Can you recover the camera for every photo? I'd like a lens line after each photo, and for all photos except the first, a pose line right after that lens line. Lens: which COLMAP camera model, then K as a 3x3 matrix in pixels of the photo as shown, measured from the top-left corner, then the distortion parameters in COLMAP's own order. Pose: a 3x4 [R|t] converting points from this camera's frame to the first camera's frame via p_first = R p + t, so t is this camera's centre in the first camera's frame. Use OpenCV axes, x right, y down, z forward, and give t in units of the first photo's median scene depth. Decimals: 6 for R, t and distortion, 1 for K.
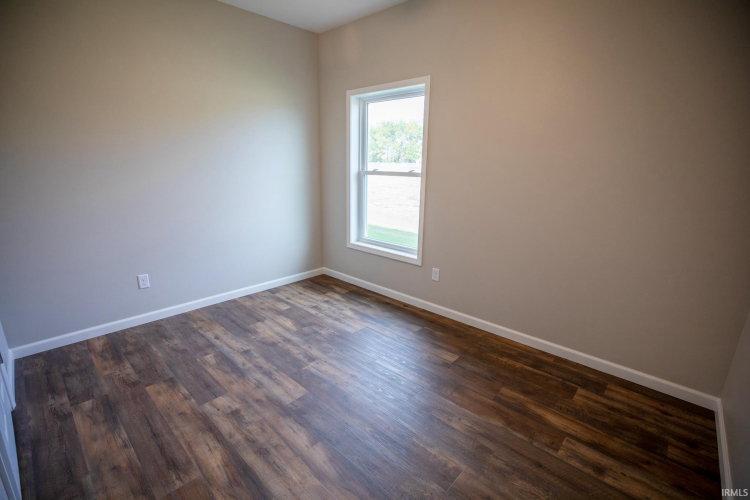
lens RADIAL K [[337.7, 0, 375.0], [0, 337.7, 250.0], [0, 0, 1]] dist [-0.022517, 0.000521]
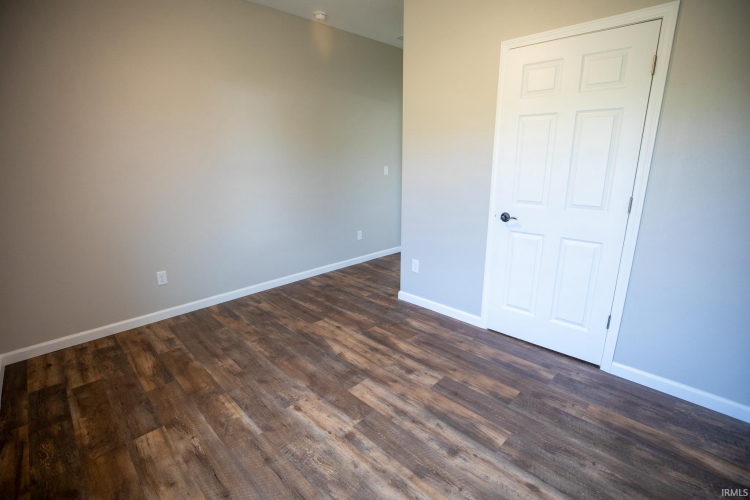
lens RADIAL K [[337.7, 0, 375.0], [0, 337.7, 250.0], [0, 0, 1]] dist [-0.022517, 0.000521]
pose [[-0.999413, -0.011996, 0.032101, -0.294752], [0.005729, 0.865062, 0.501632, -0.410321], [-0.033787, 0.501521, -0.864485, 1.601071]]
